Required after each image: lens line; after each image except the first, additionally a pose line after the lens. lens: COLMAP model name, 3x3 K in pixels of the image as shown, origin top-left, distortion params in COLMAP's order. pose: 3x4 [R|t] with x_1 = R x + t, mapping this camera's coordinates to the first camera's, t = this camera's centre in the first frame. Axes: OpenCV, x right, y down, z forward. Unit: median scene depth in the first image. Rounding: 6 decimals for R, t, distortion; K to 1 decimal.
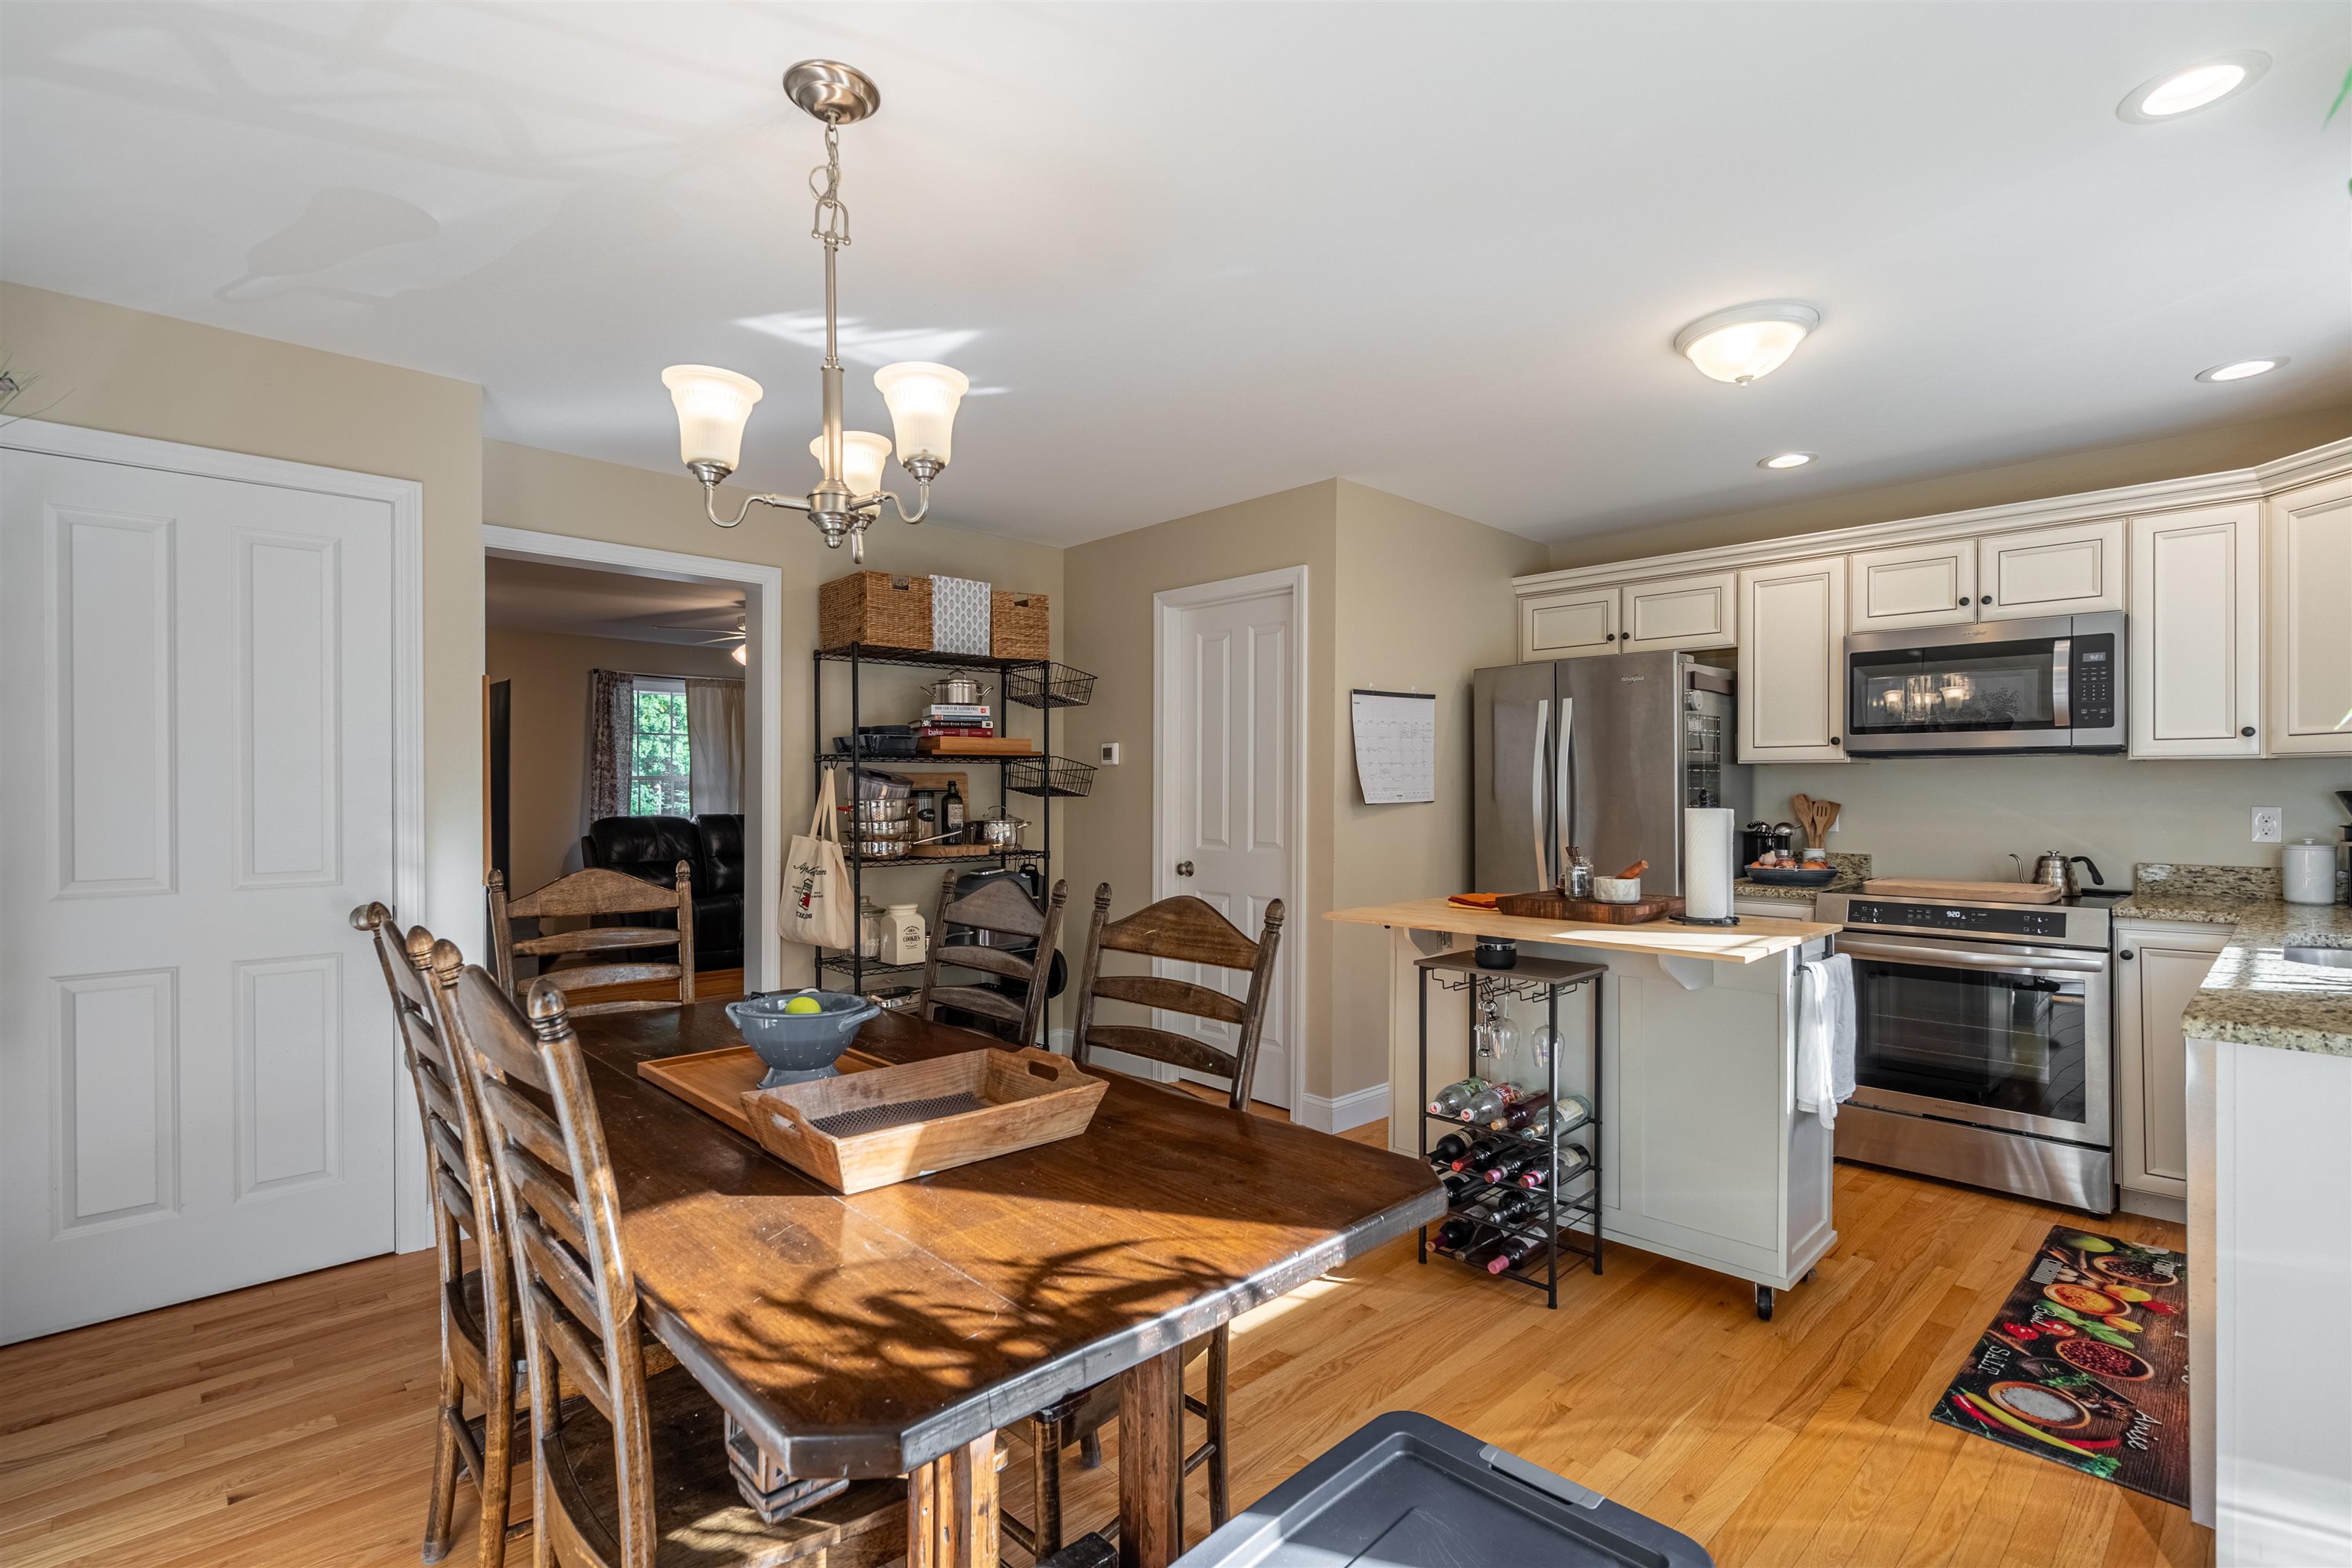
lens RADIAL K [[1067.9, 0, 1166.5], [0, 1067.9, 785.6], [0, 0, 1]] dist [-0.002459, 0.000361]
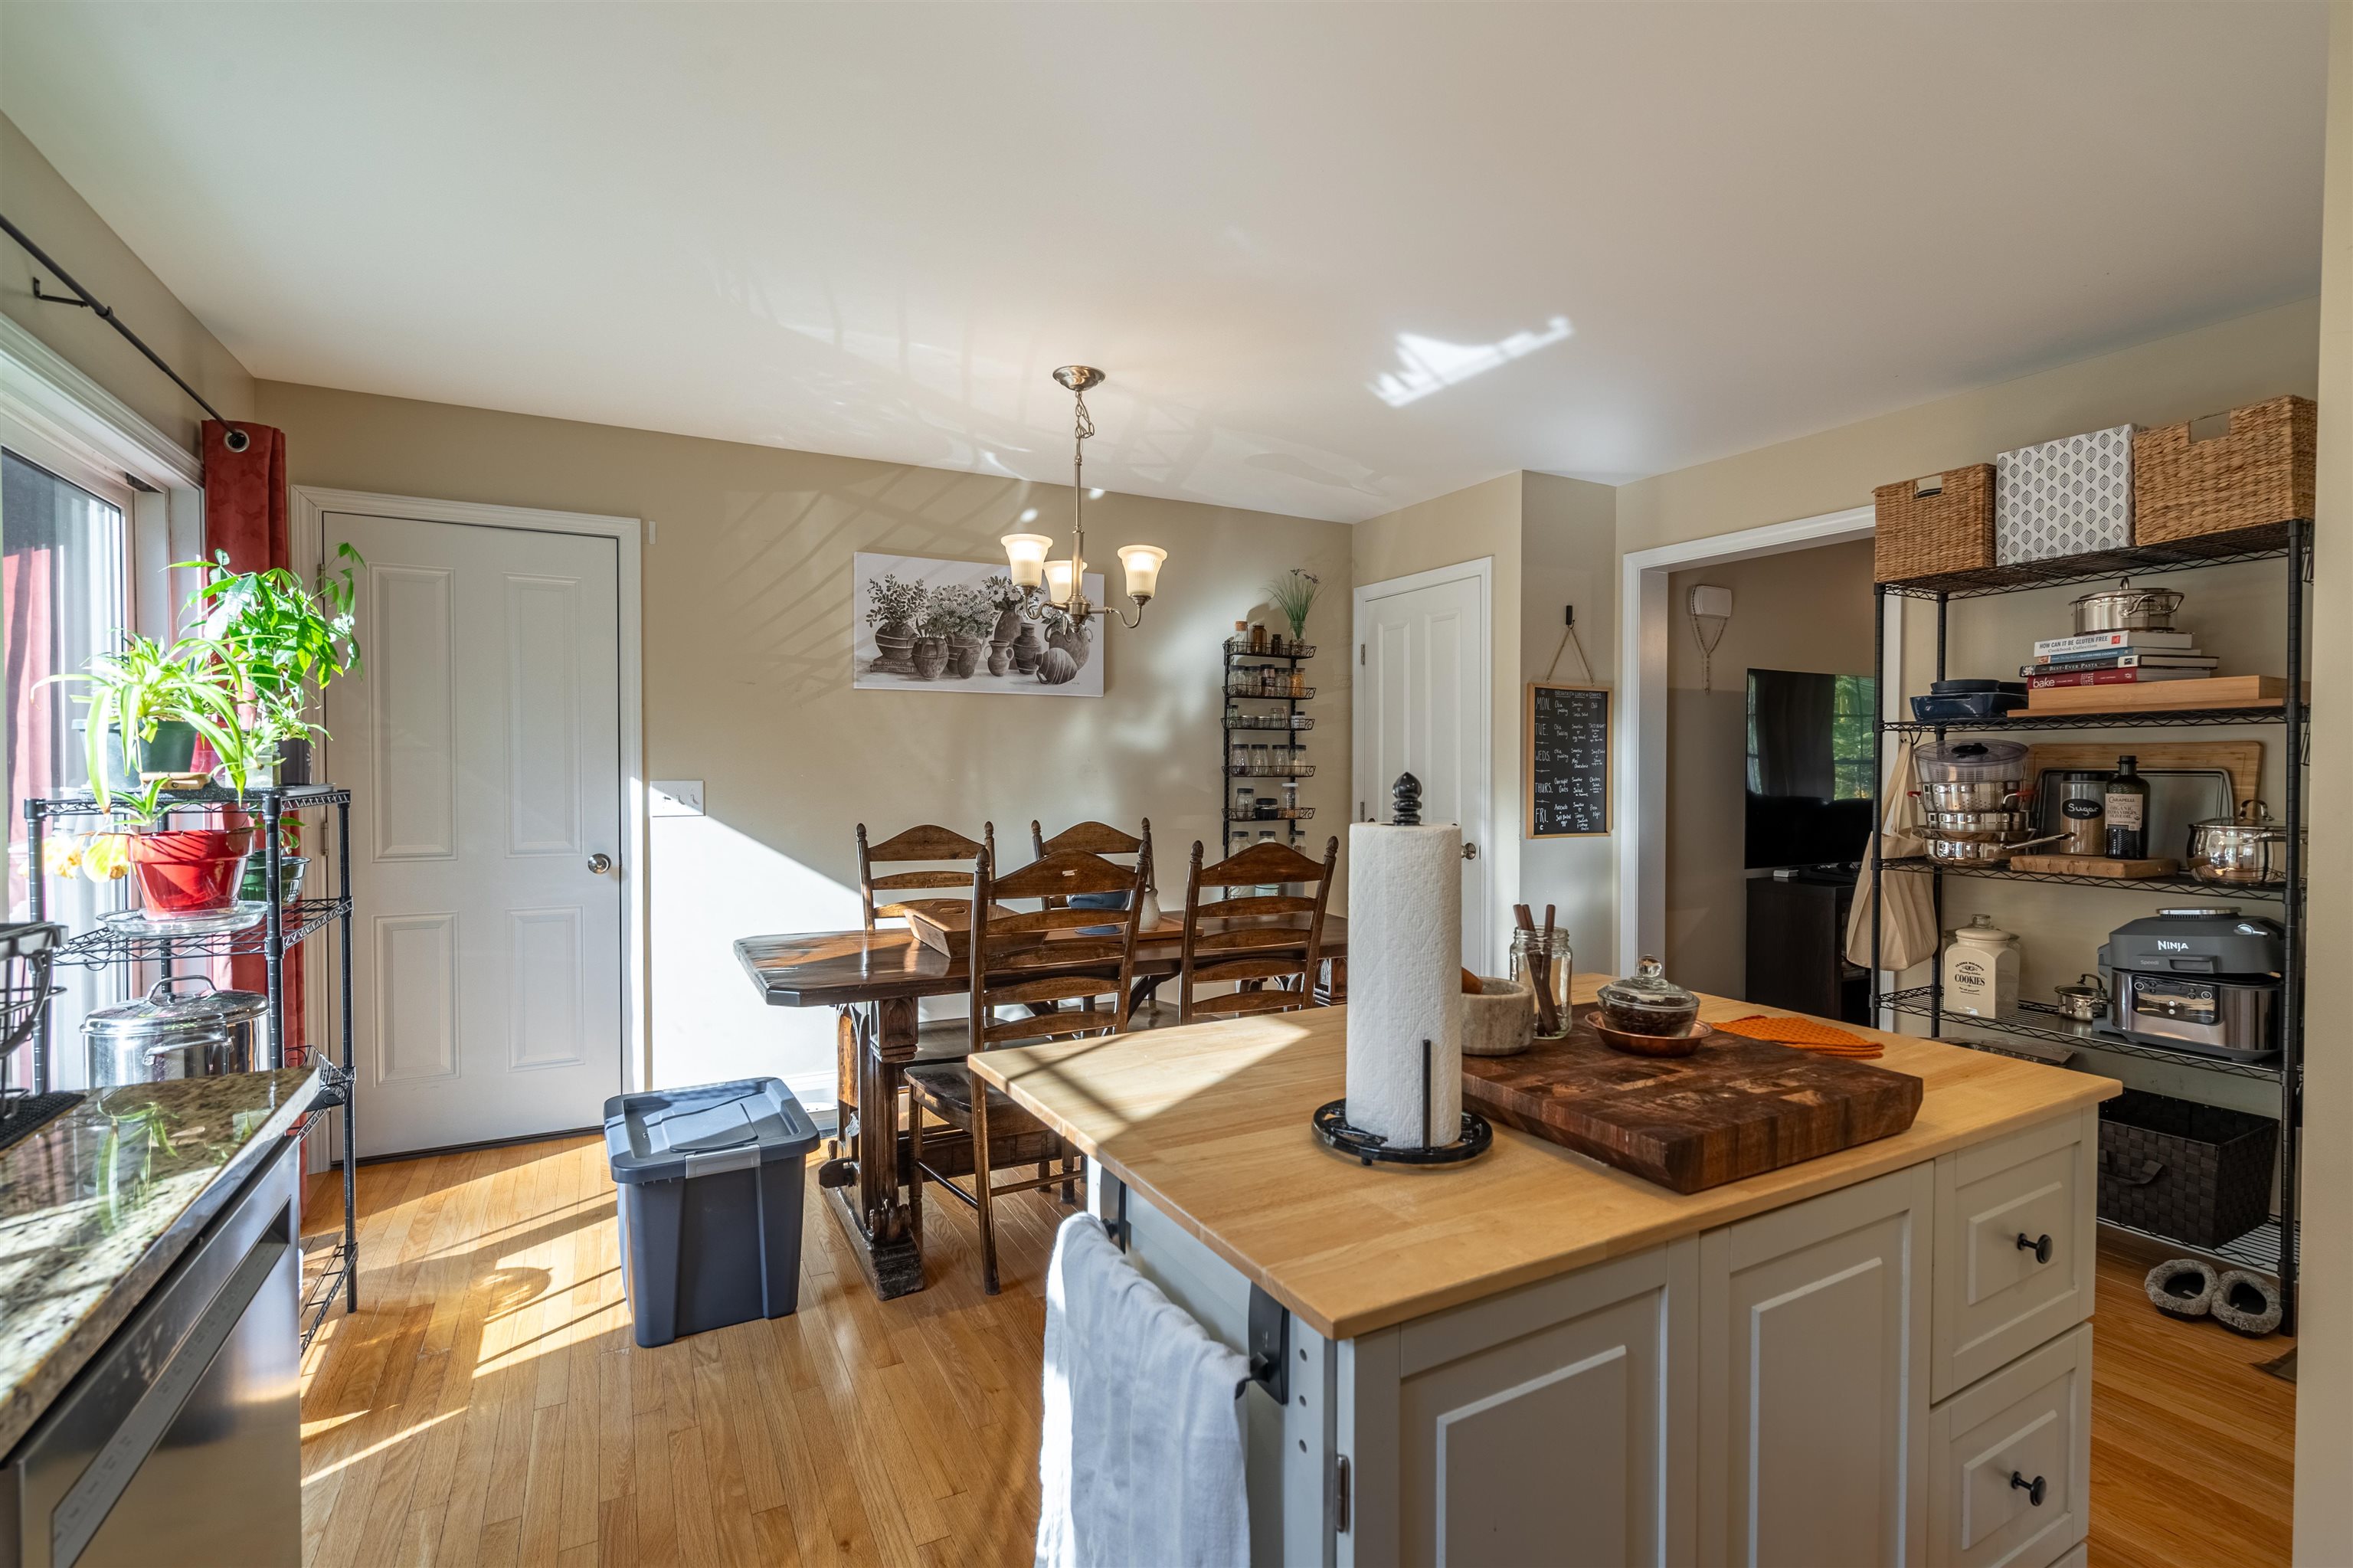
lens RADIAL K [[1068.4, 0, 1167.0], [0, 1068.4, 785.6], [0, 0, 1]] dist [-0.002459, 0.000361]
pose [[-0.268513, 0.019265, -0.963083, 0.693183], [0.000877, 0.999804, 0.019755, 0.000317], [0.963276, 0.004460, -0.268477, 0.804442]]
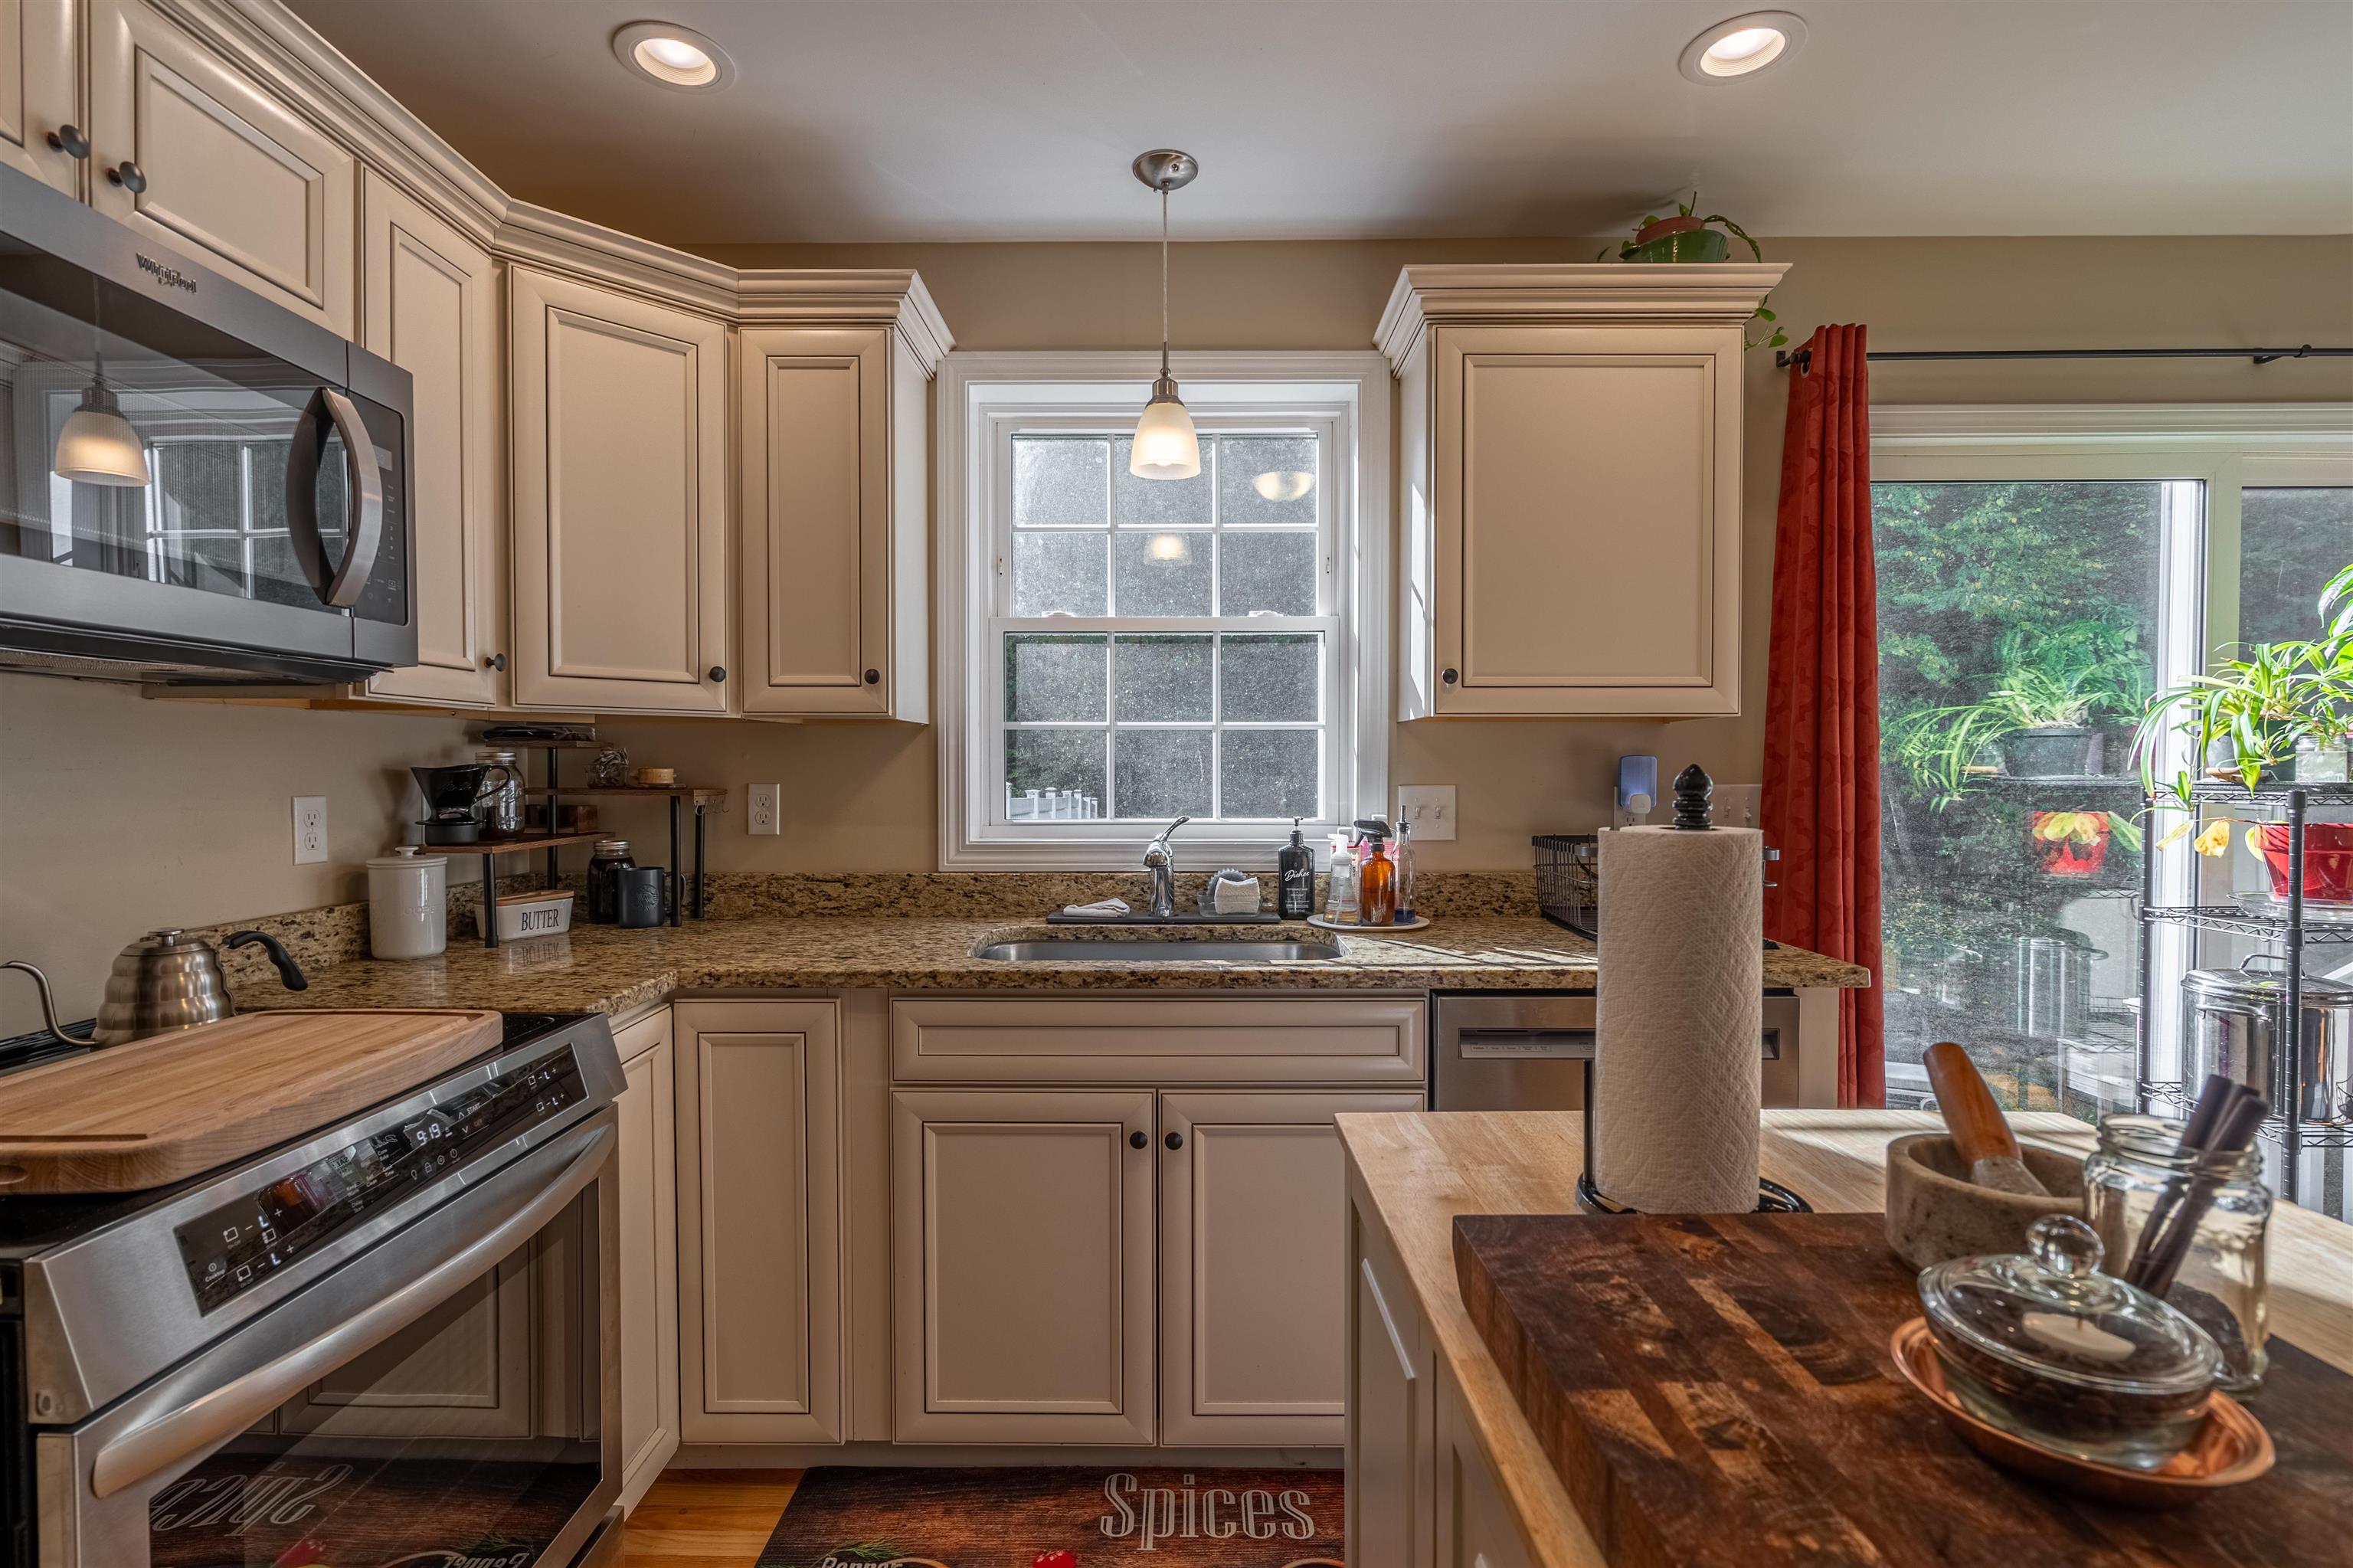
lens RADIAL K [[1085.7, 0, 1169.5], [0, 1085.7, 787.5], [0, 0, 1]] dist [0.001399, 0.000389]
pose [[-0.722290, -0.014553, 0.691438, 0.317738], [-0.001348, 0.999806, 0.019636, 0.003528], [-0.691589, 0.013251, -0.722169, 1.037354]]
